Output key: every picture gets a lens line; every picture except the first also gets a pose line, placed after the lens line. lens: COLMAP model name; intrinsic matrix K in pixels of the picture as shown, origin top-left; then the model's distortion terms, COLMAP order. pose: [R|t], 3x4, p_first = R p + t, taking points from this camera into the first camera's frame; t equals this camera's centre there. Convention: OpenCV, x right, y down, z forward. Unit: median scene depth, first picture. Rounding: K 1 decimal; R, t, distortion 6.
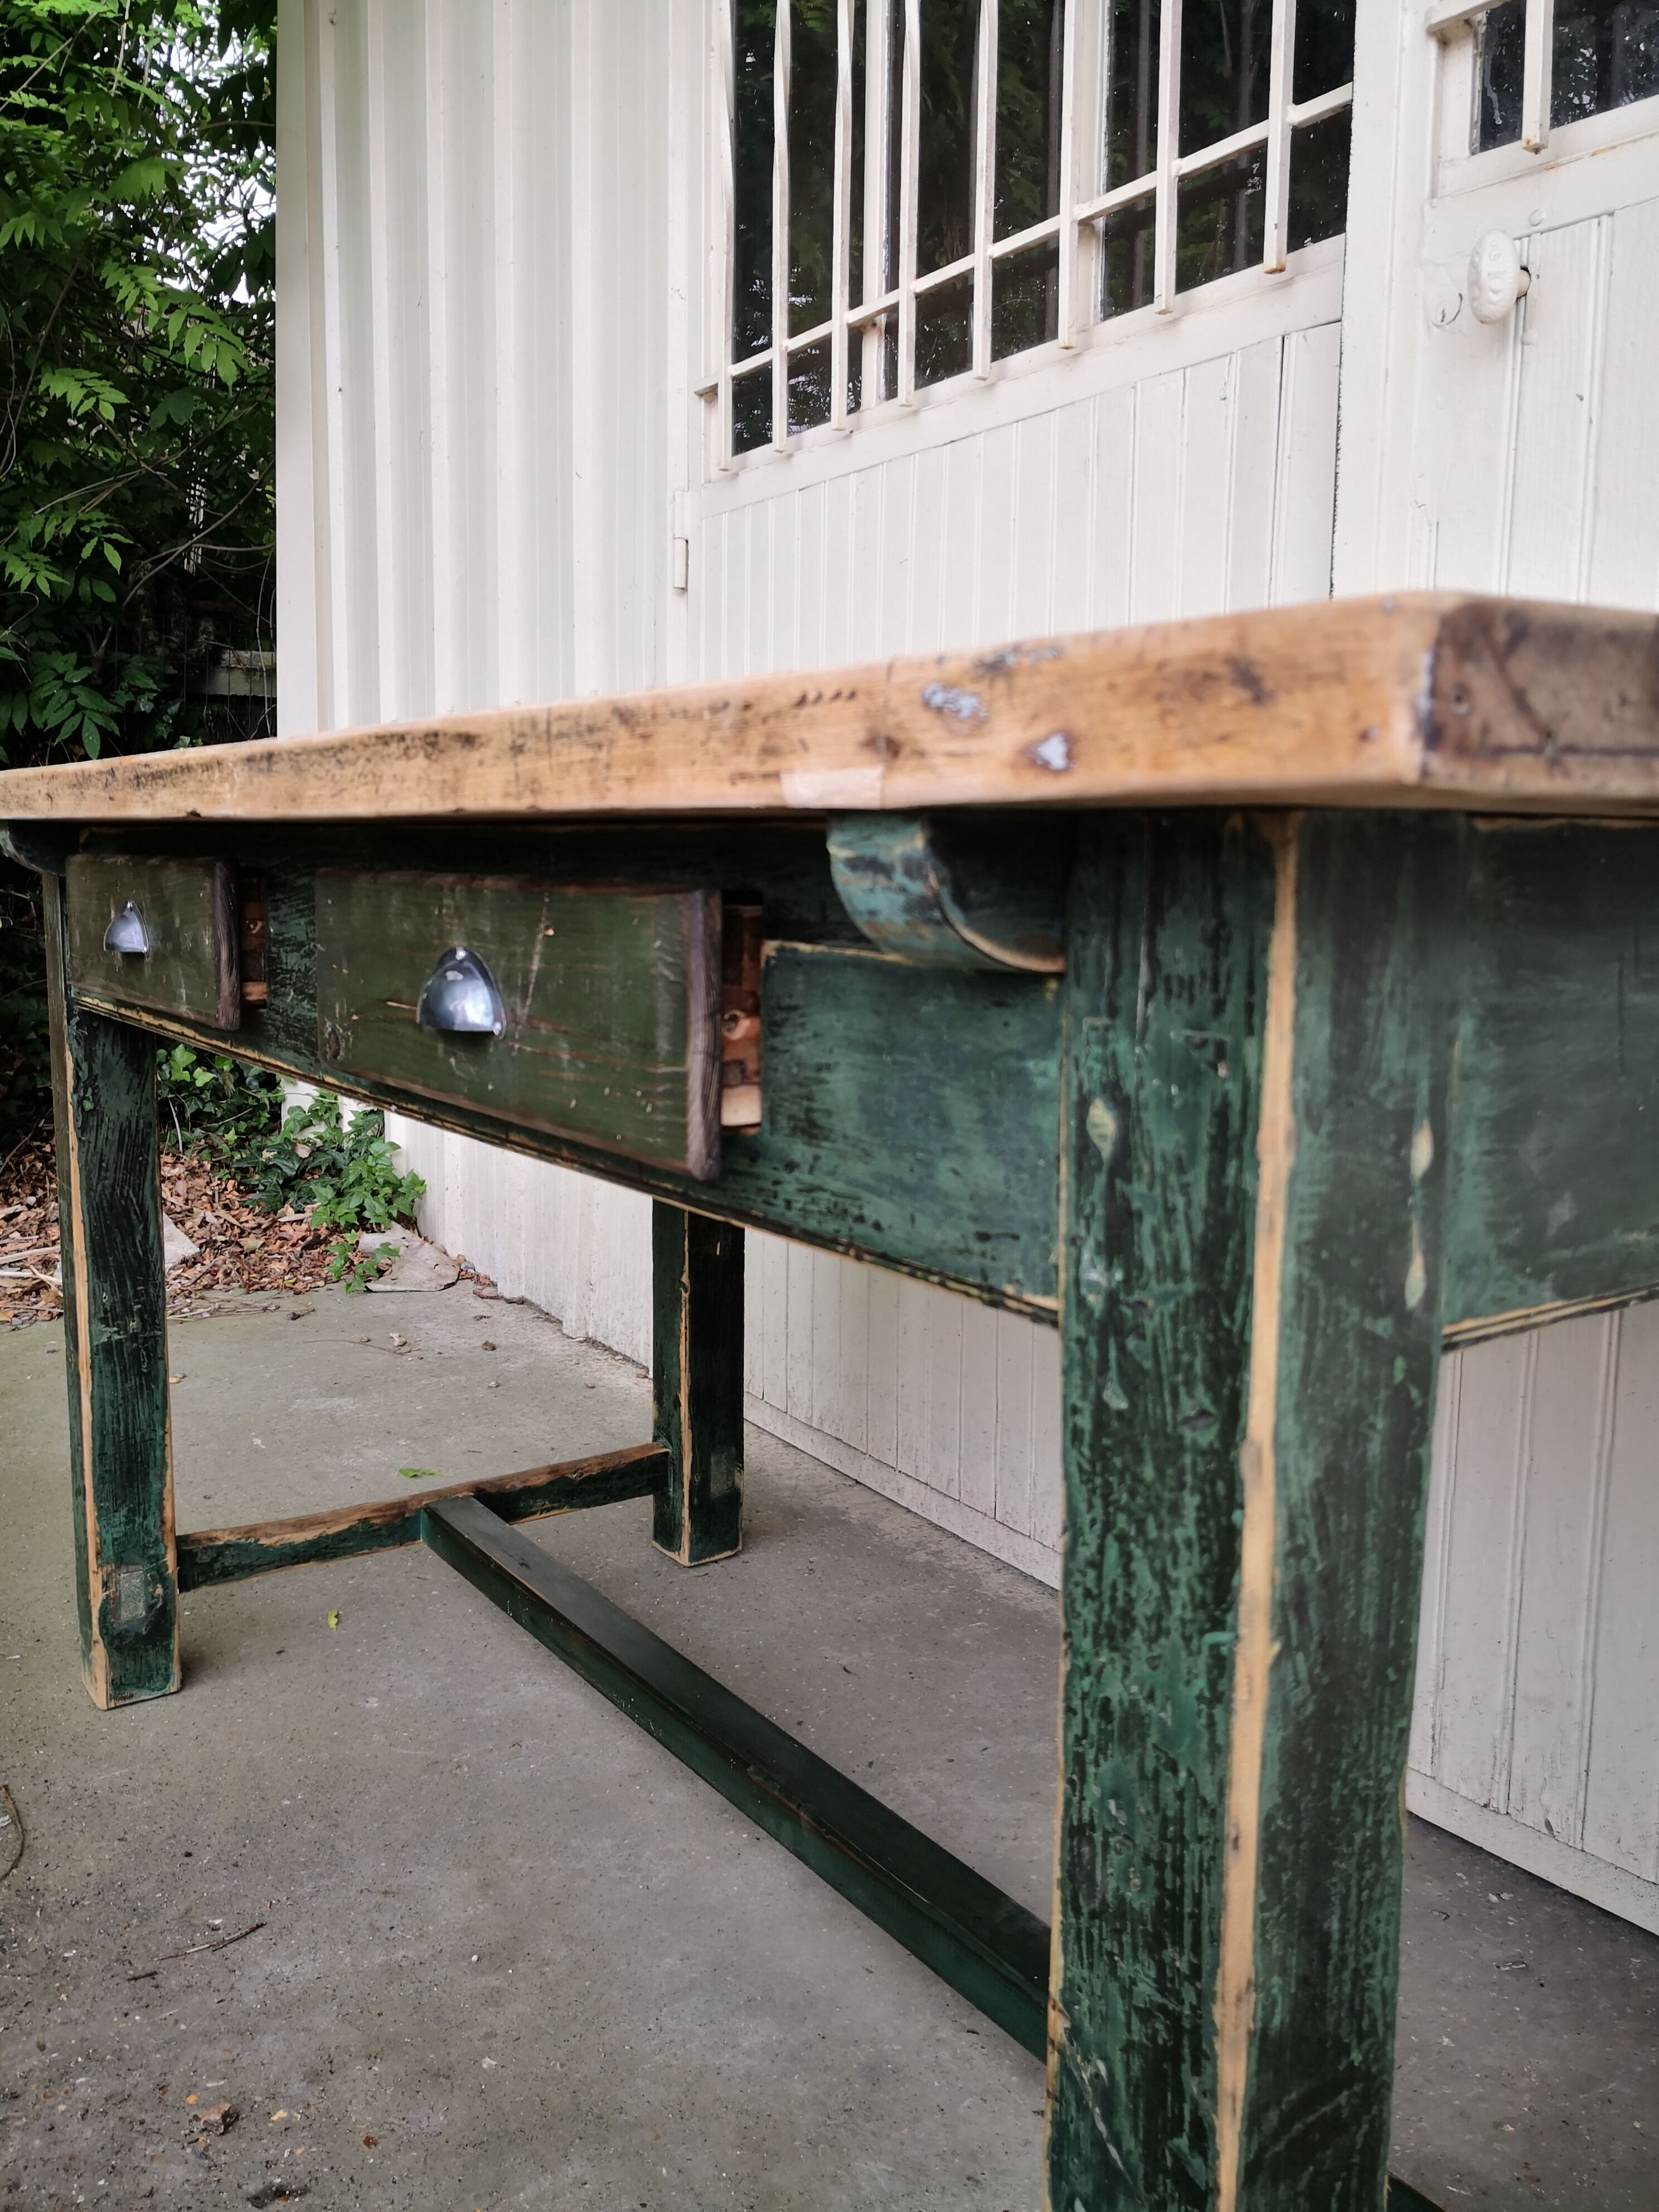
lens RADIAL K [[1816.8, 0, 835.9], [0, 1816.8, 1097.2], [0, 0, 1]] dist [0.031299, -0.054893]
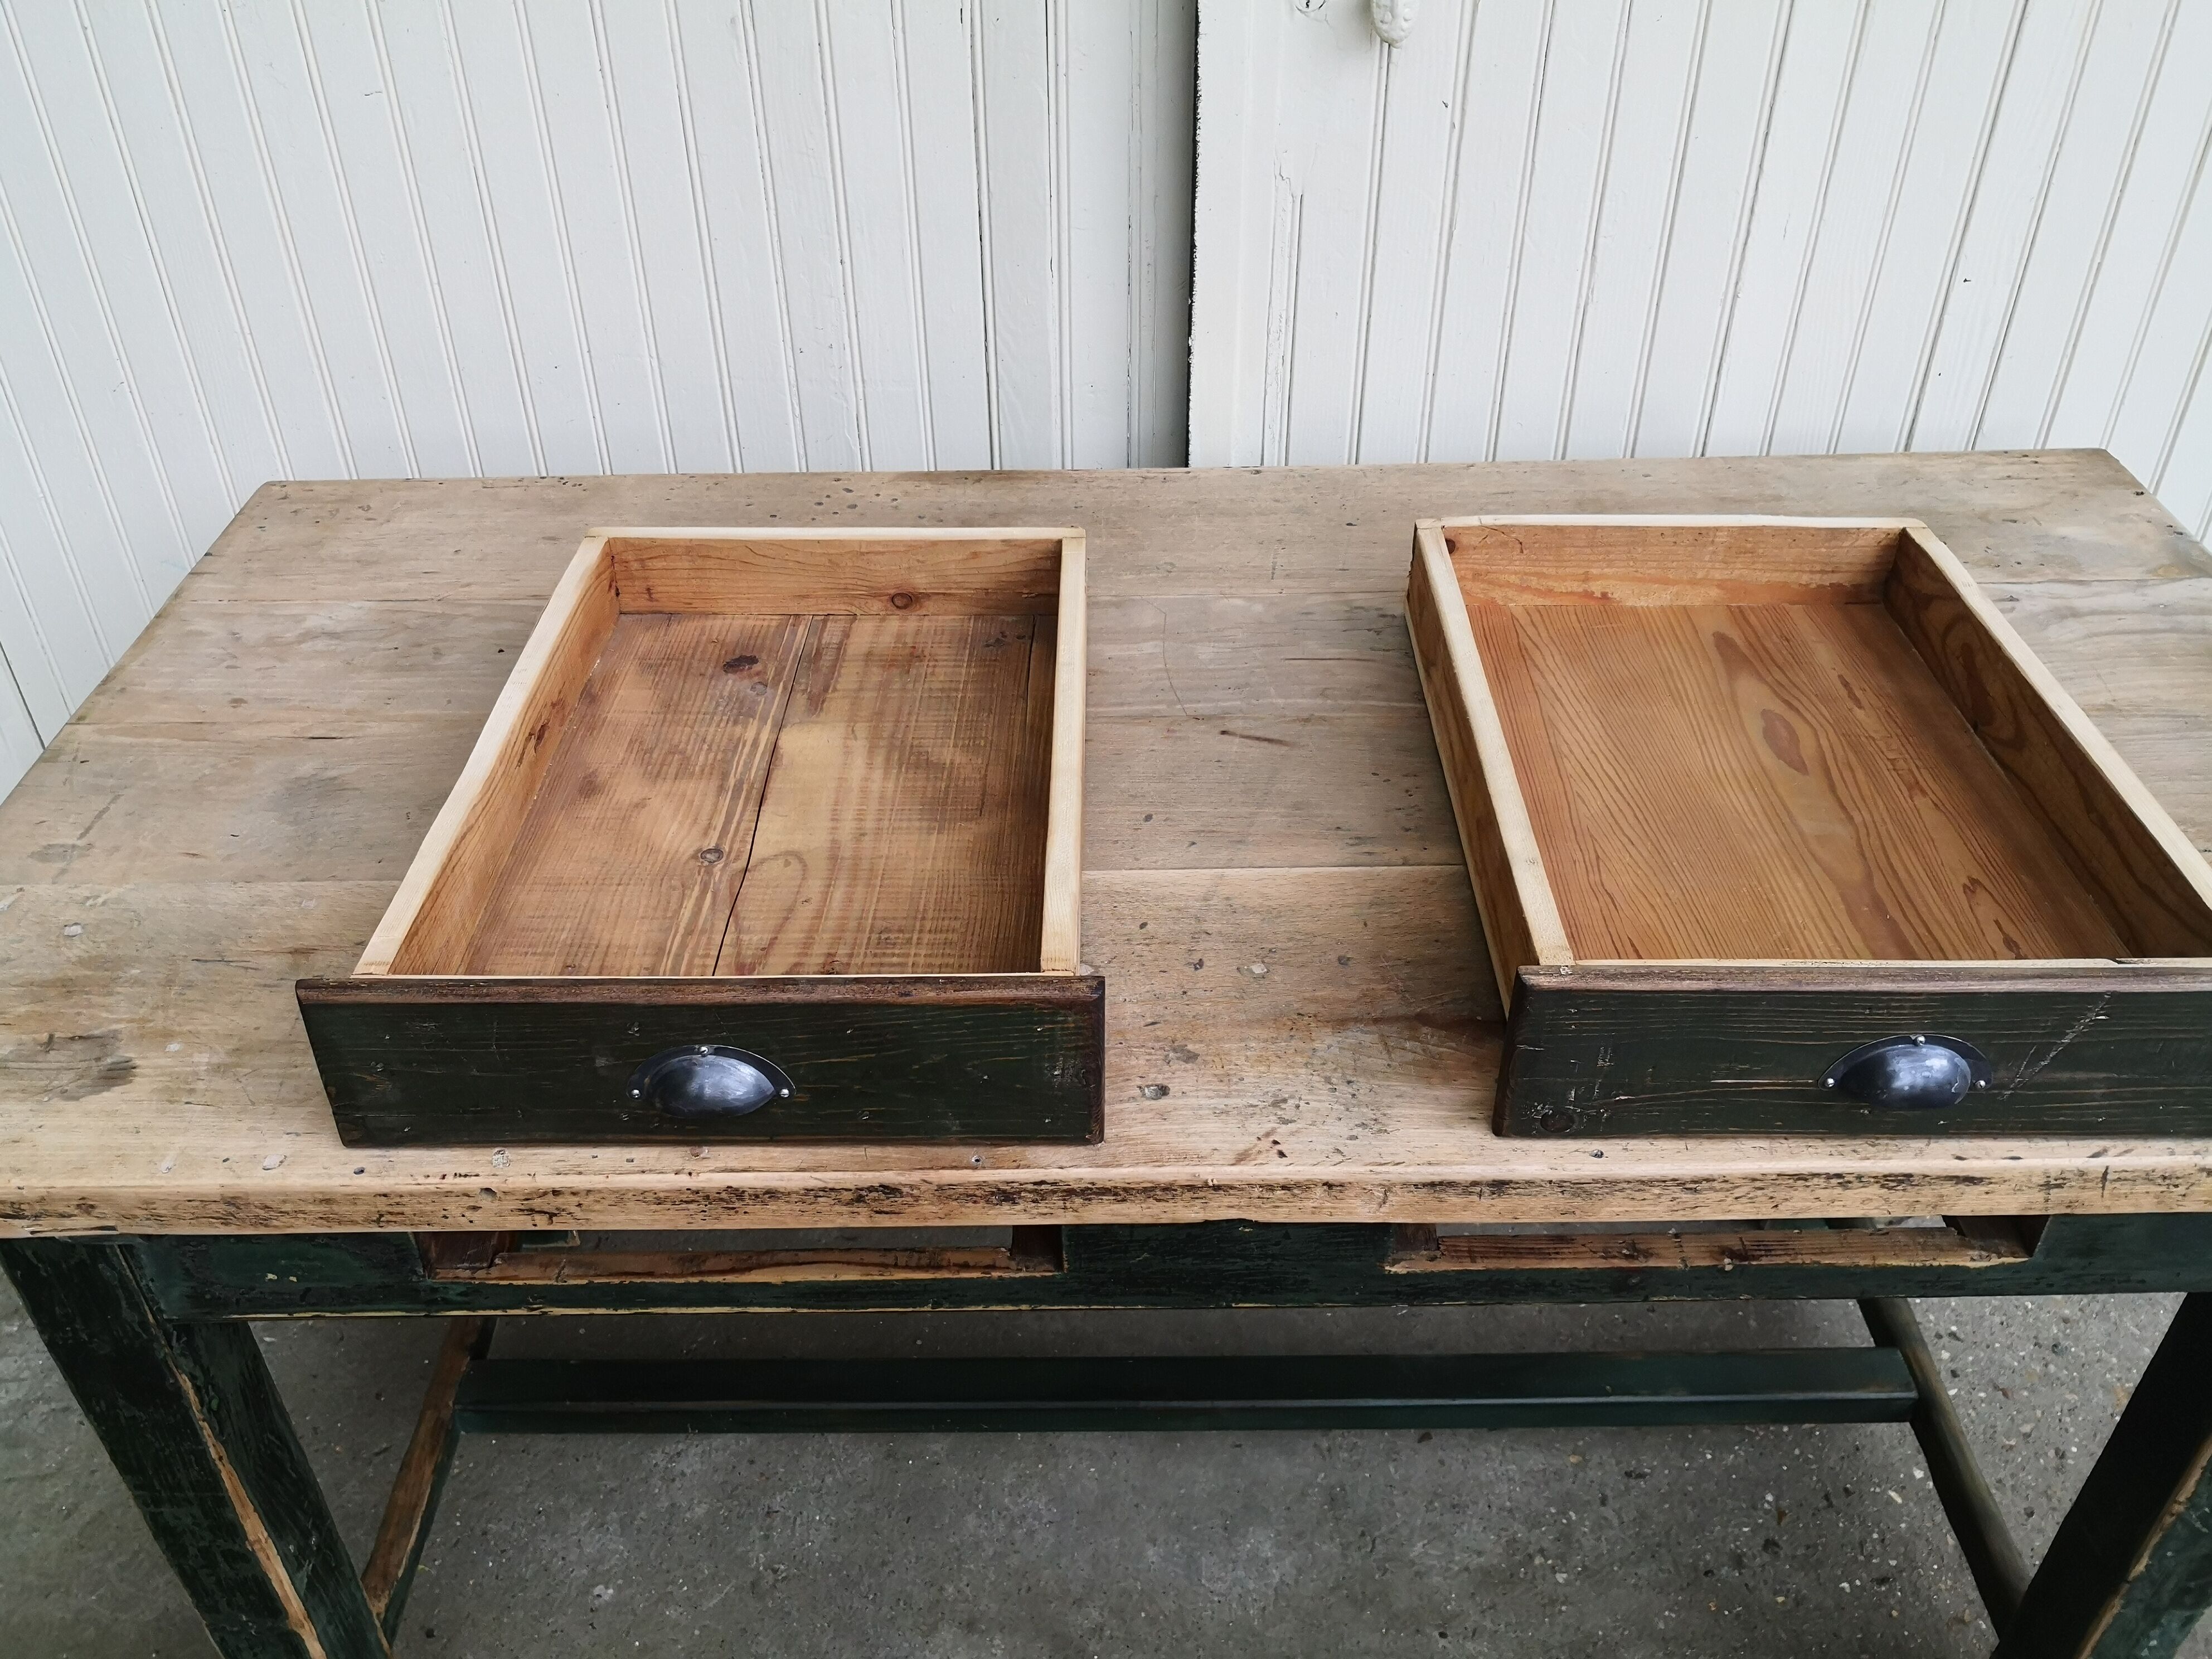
lens RADIAL K [[1816.8, 0, 1096.8], [0, 1816.8, 832.4], [0, 0, 1]] dist [0.031299, -0.054893]
pose [[0.563887, -0.505826, 0.652817, -1.683024], [0.127470, 0.834314, 0.536351, -1.556291], [-0.815955, -0.219227, 0.534936, 1.109733]]
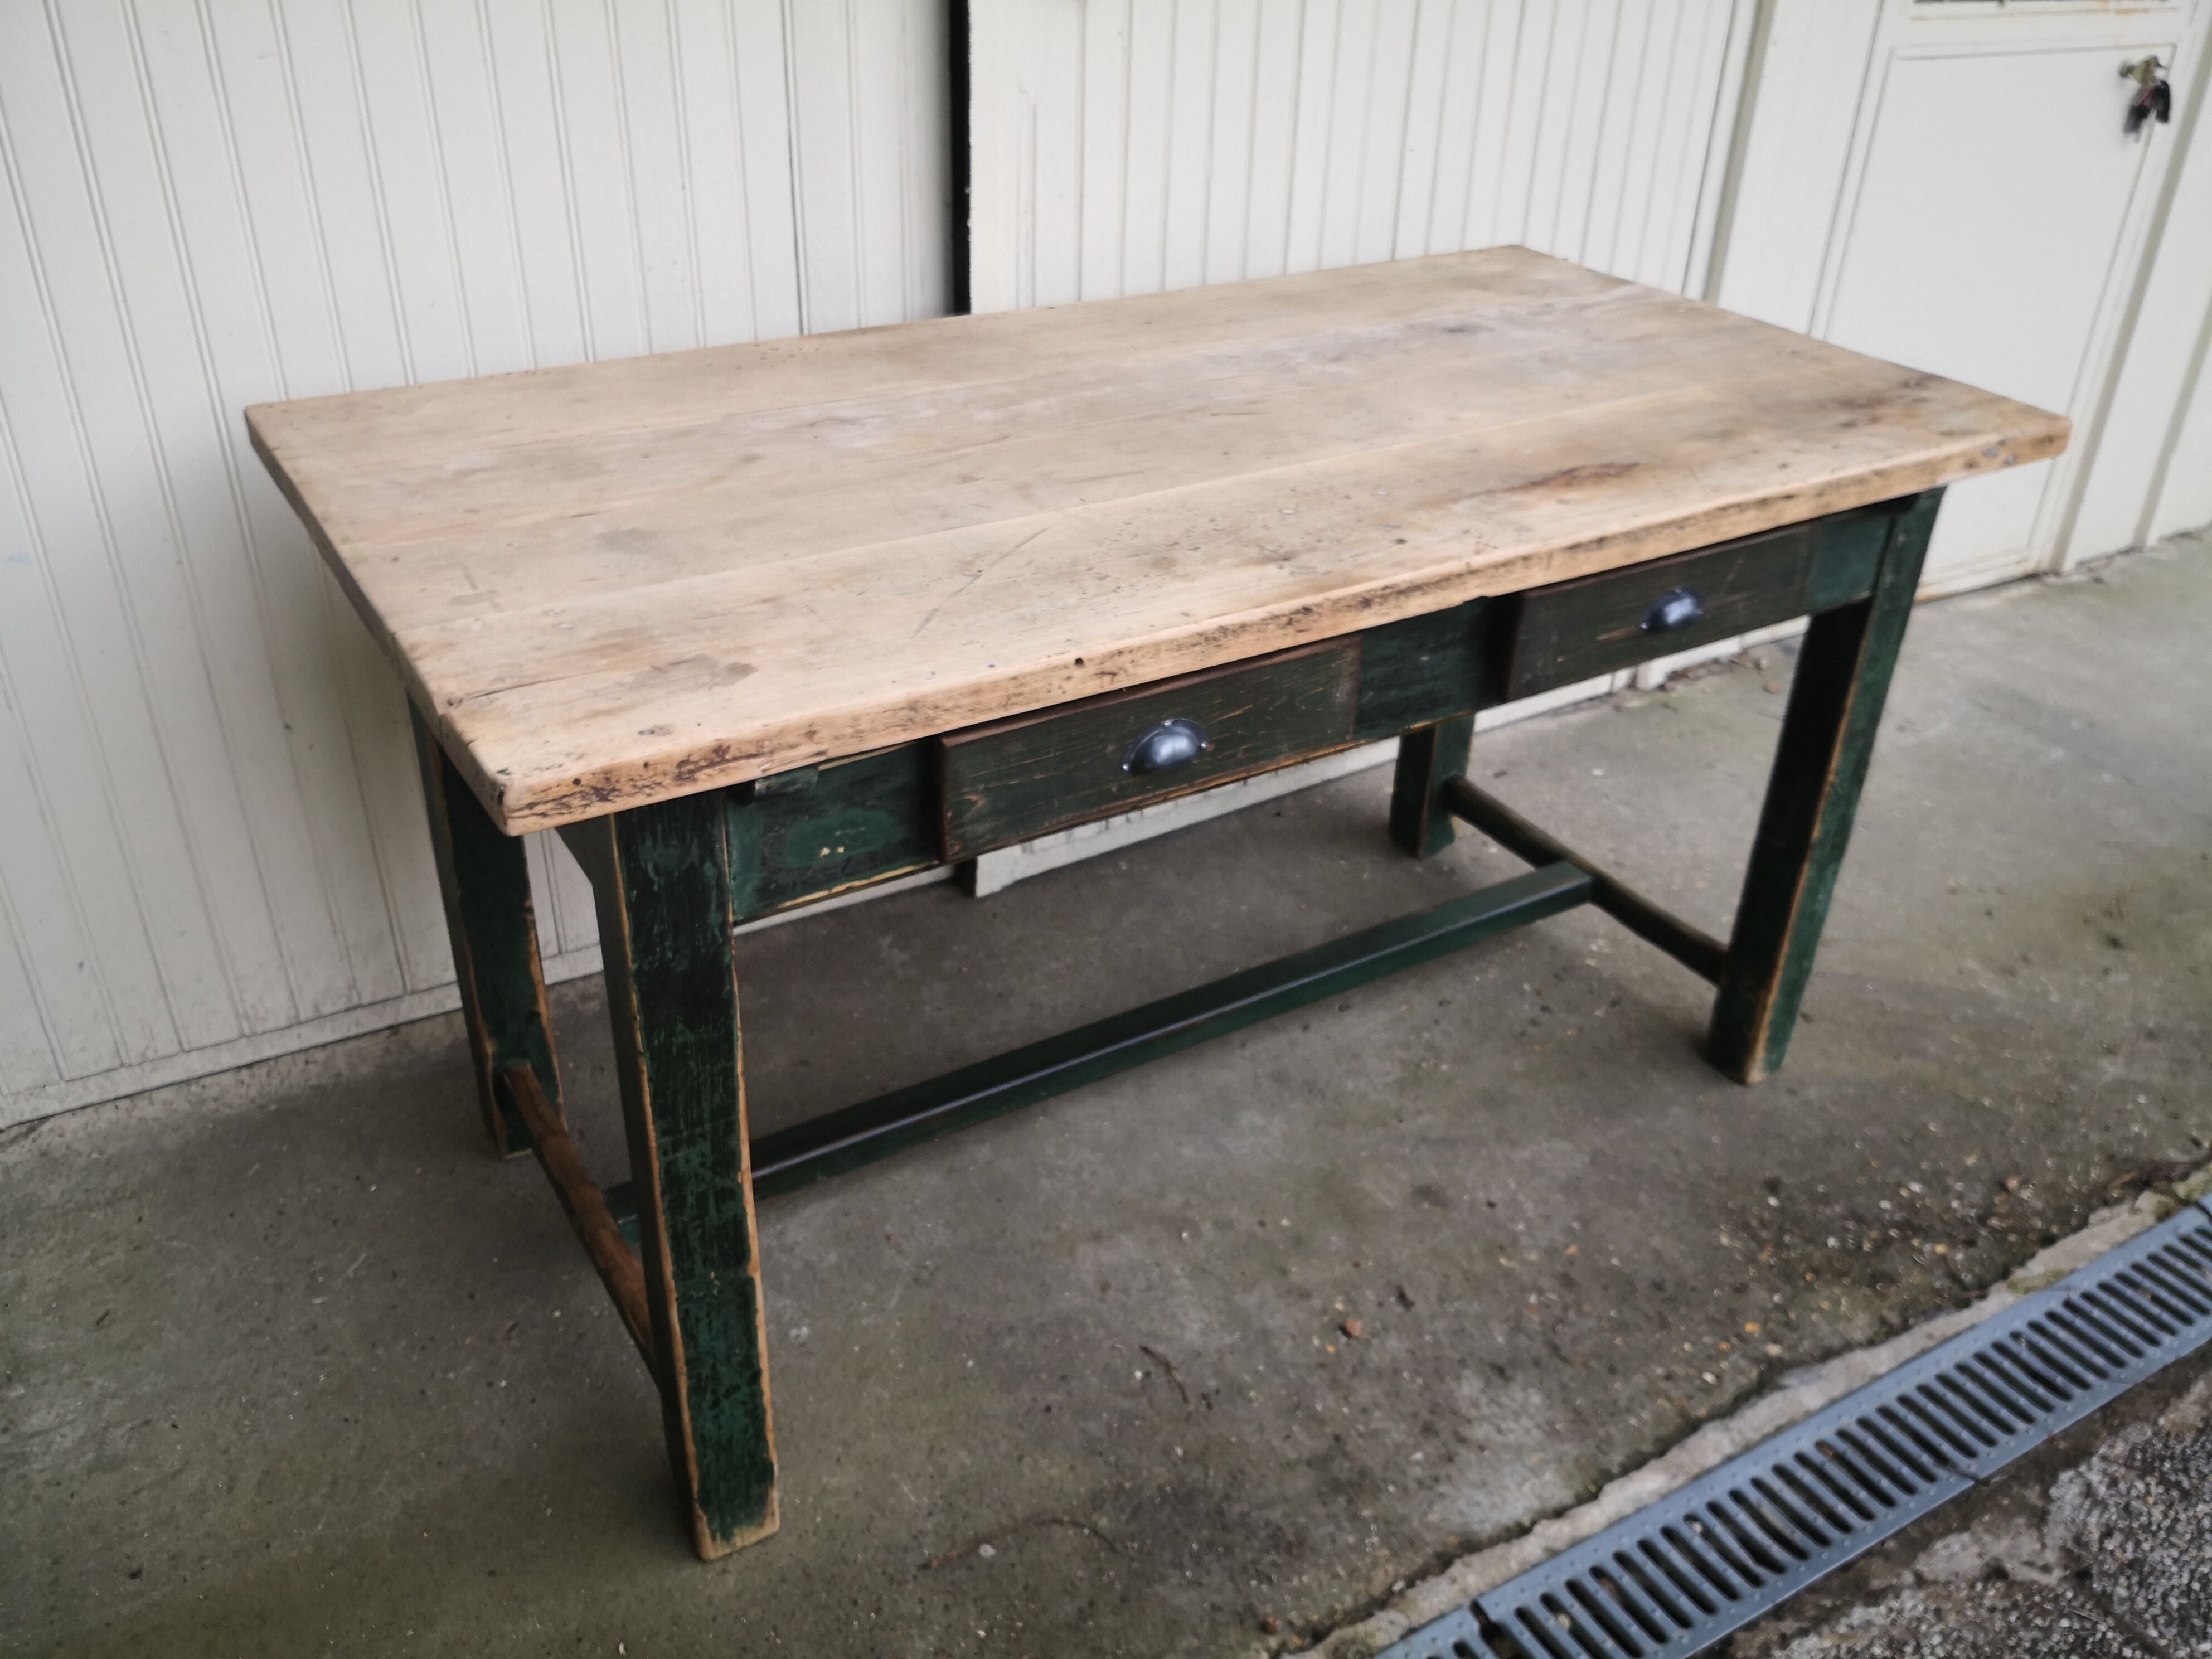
lens RADIAL K [[1809.0, 0, 1128.6], [0, 1809.0, 841.6], [0, 0, 1]] dist [0.030677, -0.082607]
pose [[0.039832, -0.520974, 0.852643, -3.208457], [0.100992, 0.851049, 0.515282, -1.442535], [-0.994090, 0.065585, 0.086514, 2.169282]]
